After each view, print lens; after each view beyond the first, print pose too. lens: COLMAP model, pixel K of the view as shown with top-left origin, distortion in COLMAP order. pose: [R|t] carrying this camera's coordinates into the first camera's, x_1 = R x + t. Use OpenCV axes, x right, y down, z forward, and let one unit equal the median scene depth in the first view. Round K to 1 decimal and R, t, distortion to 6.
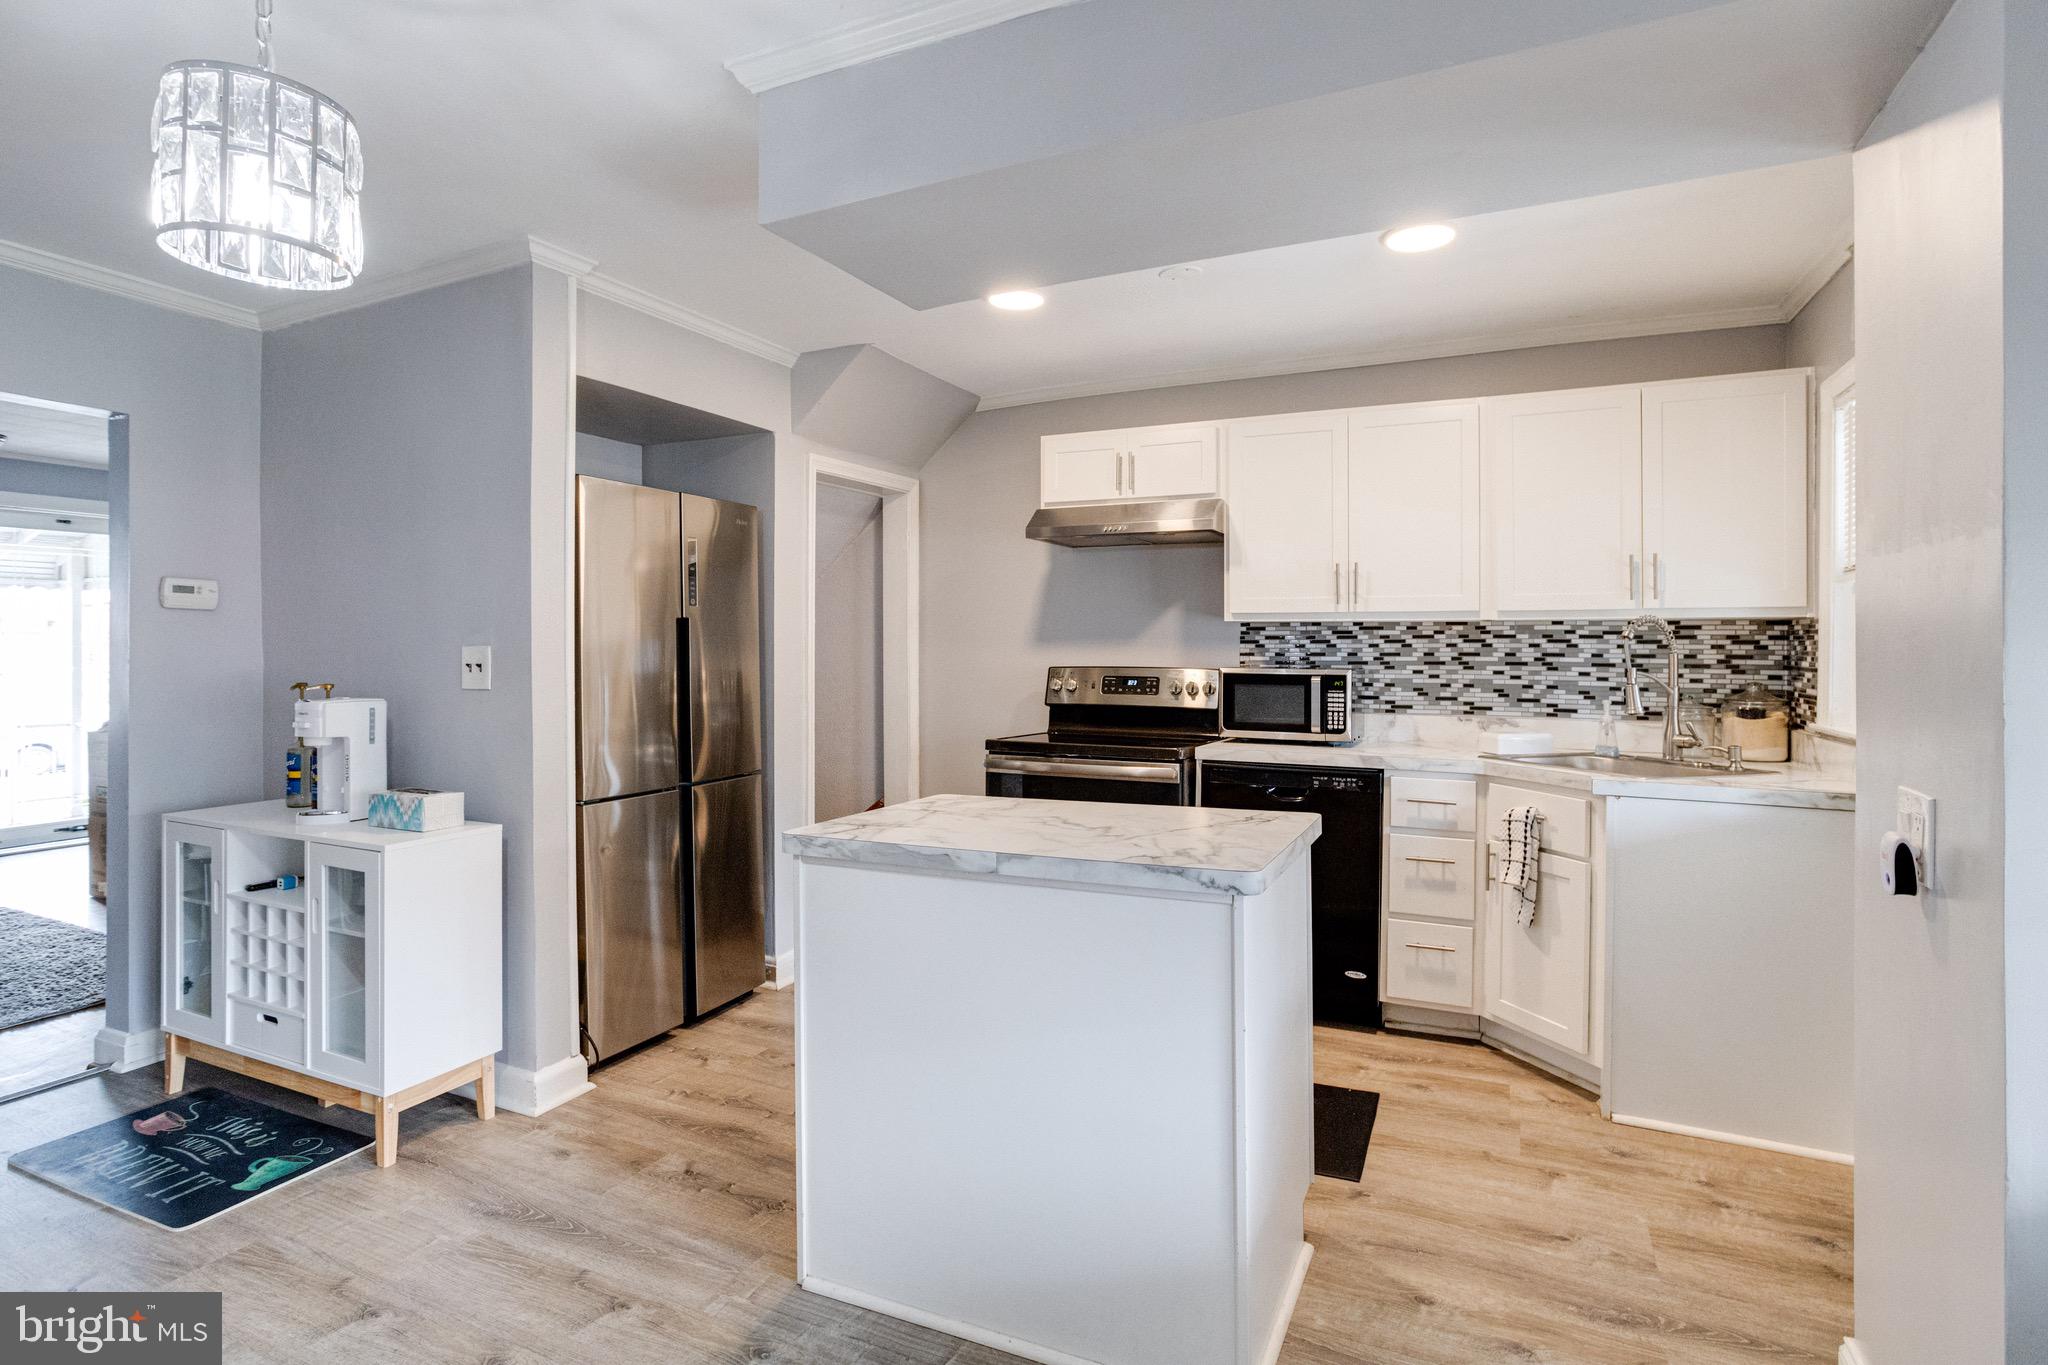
lens RADIAL K [[1024.5, 0, 1023.3], [0, 1024.5, 642.9], [0, 0, 1]] dist [-0.043394, 0.029063]
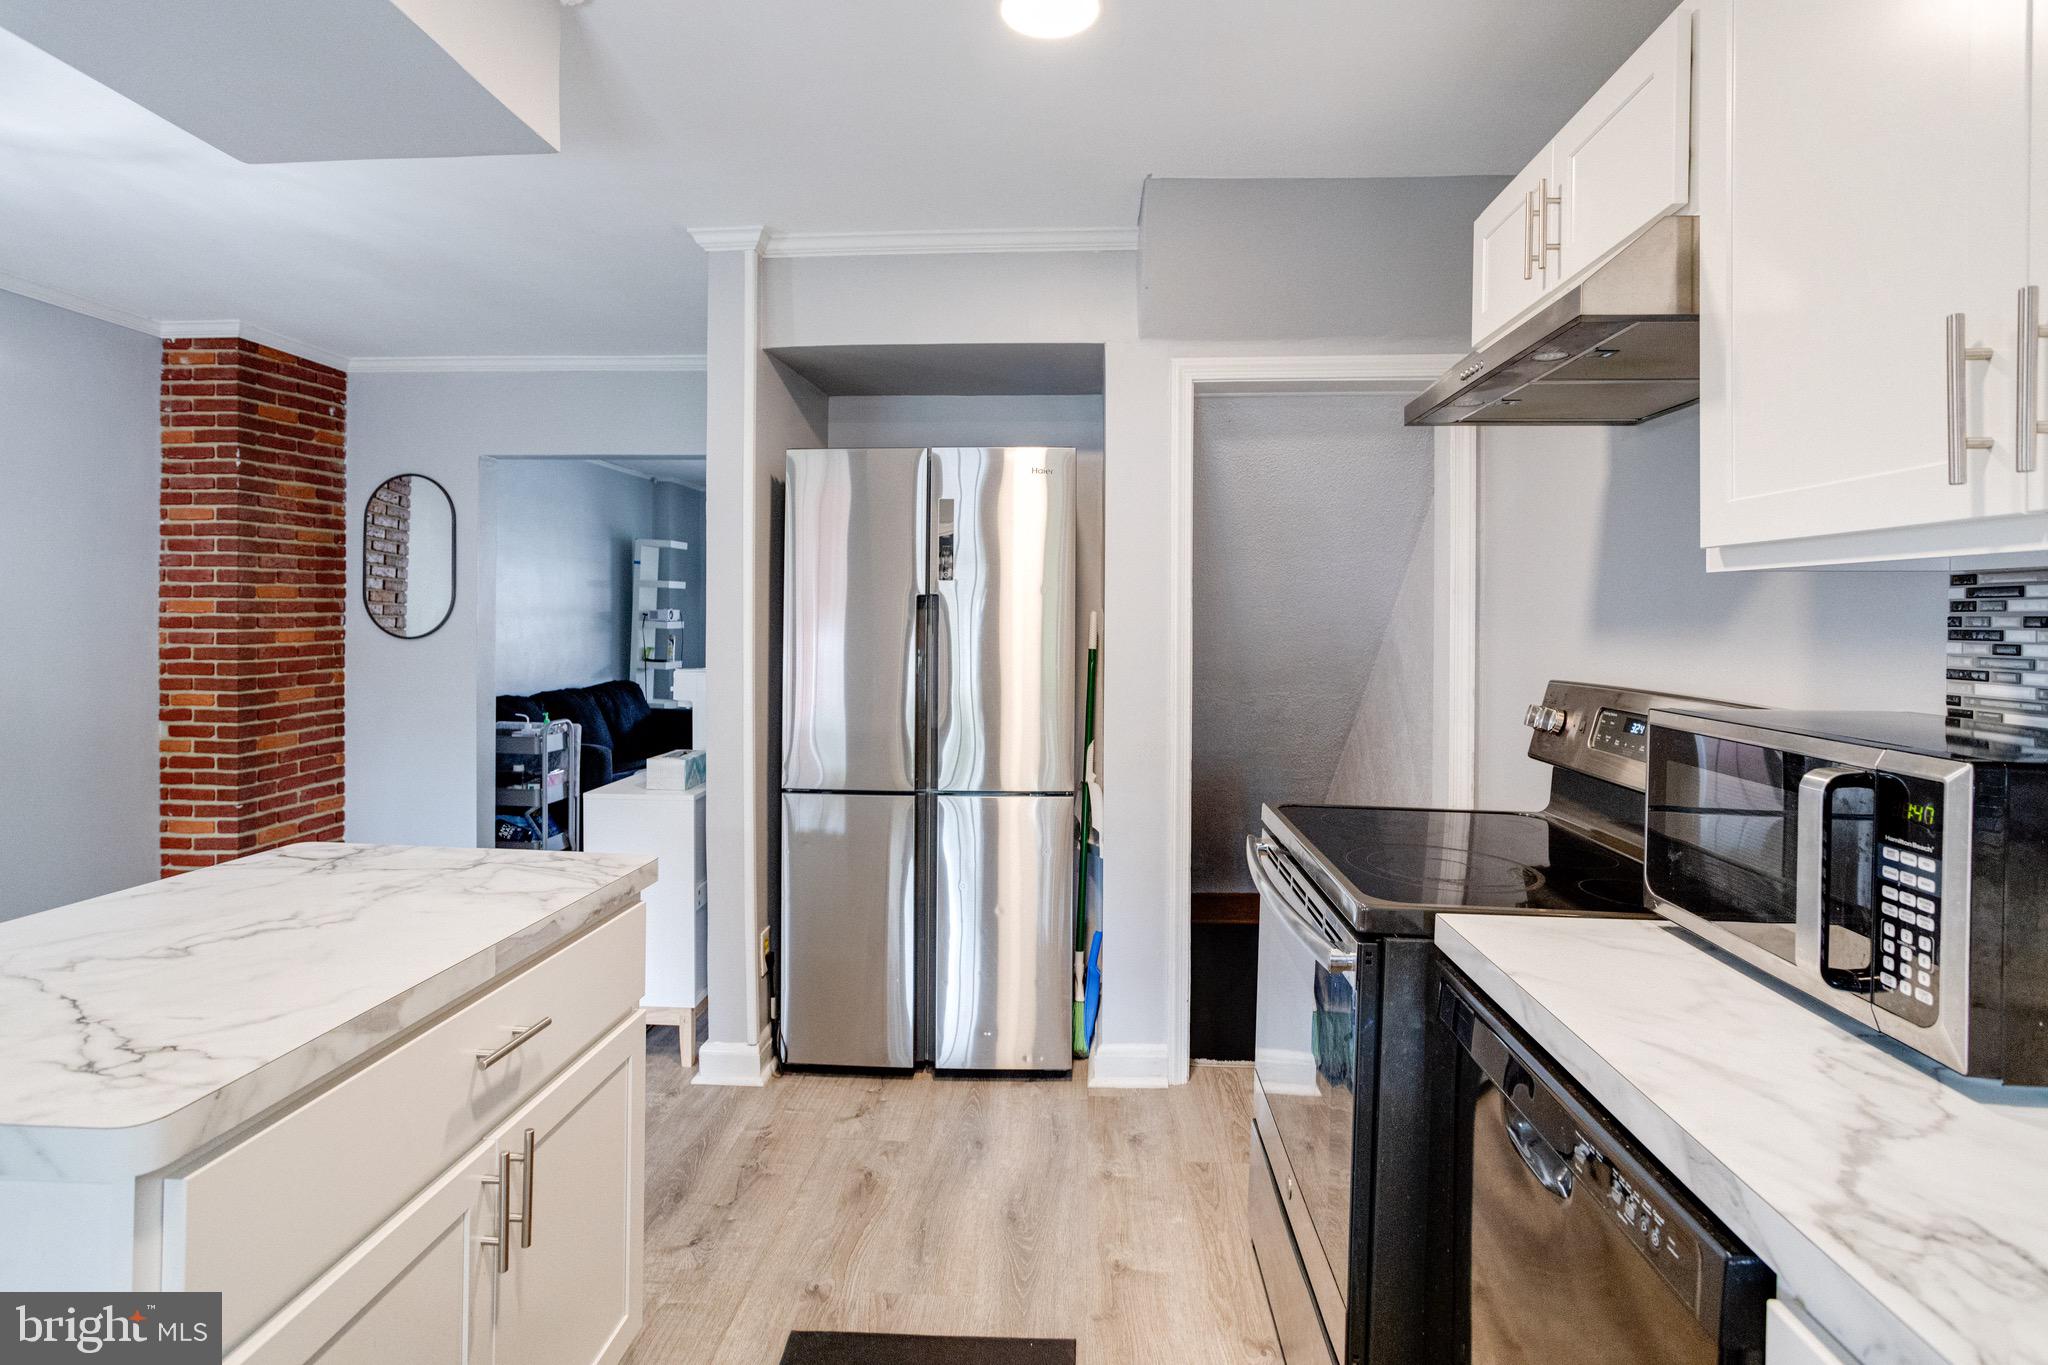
lens RADIAL K [[1011.6, 0, 1018.6], [0, 1011.6, 621.5], [0, 0, 1]] dist [-0.032017, 0.017875]
pose [[0.367317, 0.005971, -0.930076, 0.460754], [-0.003545, 0.999981, 0.005019, -0.006445], [0.930089, 0.001454, 0.367332, 0.732840]]
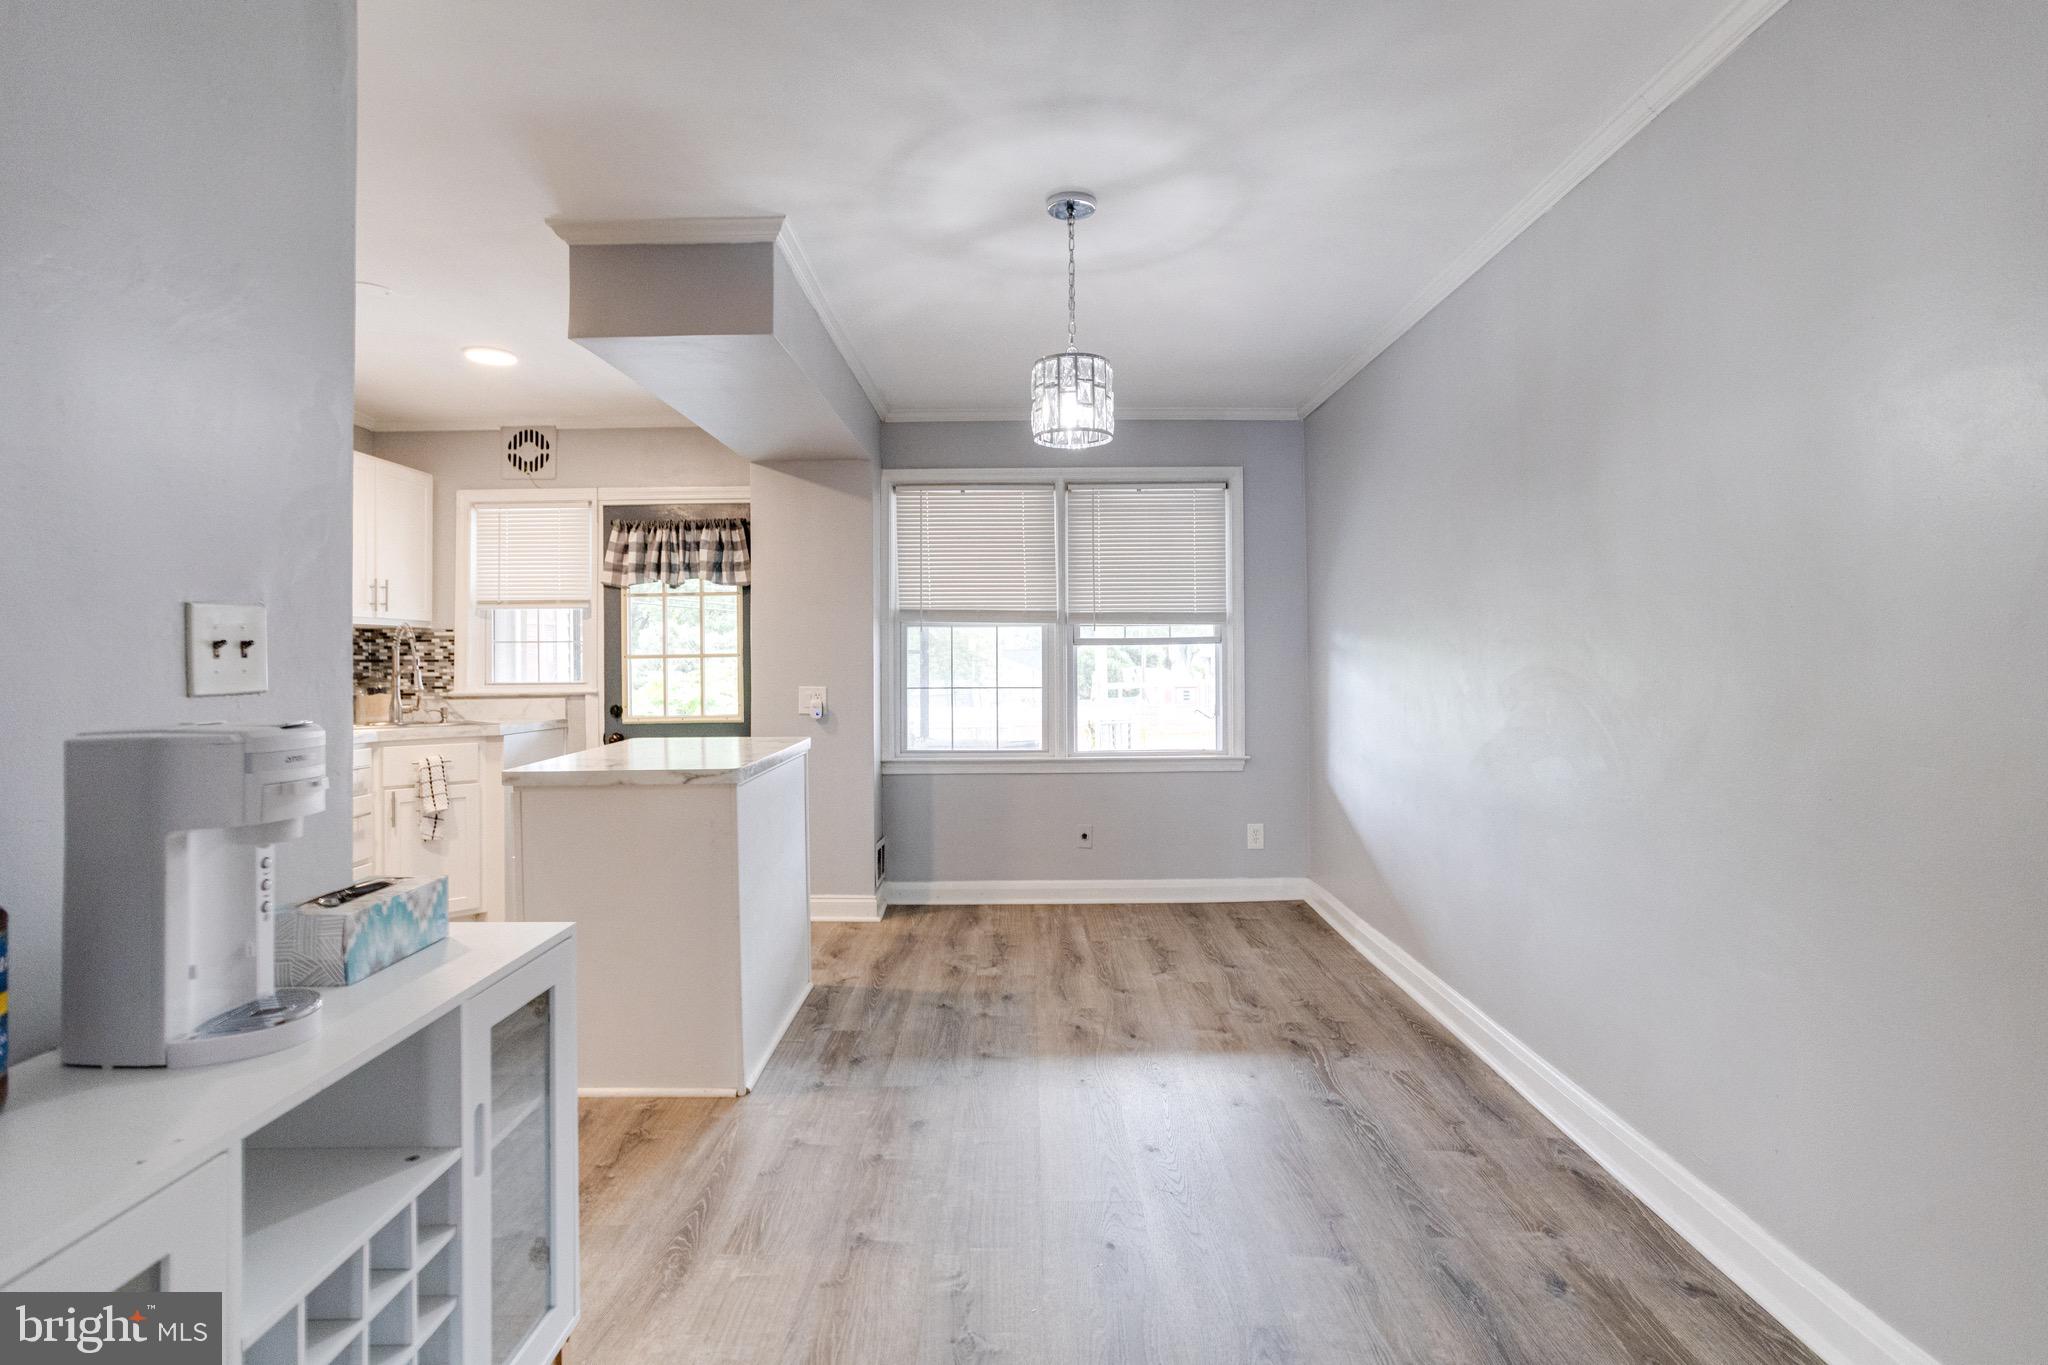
lens RADIAL K [[997.8, 0, 1024.2], [0, 997.8, 651.4], [0, 0, 1]] dist [-0.045905, 0.023807]
pose [[-0.427923, 0.009278, 0.903767, -0.925193], [0.004684, 0.999957, -0.008048, 0.025671], [-0.903803, 0.000790, -0.427948, 0.710529]]
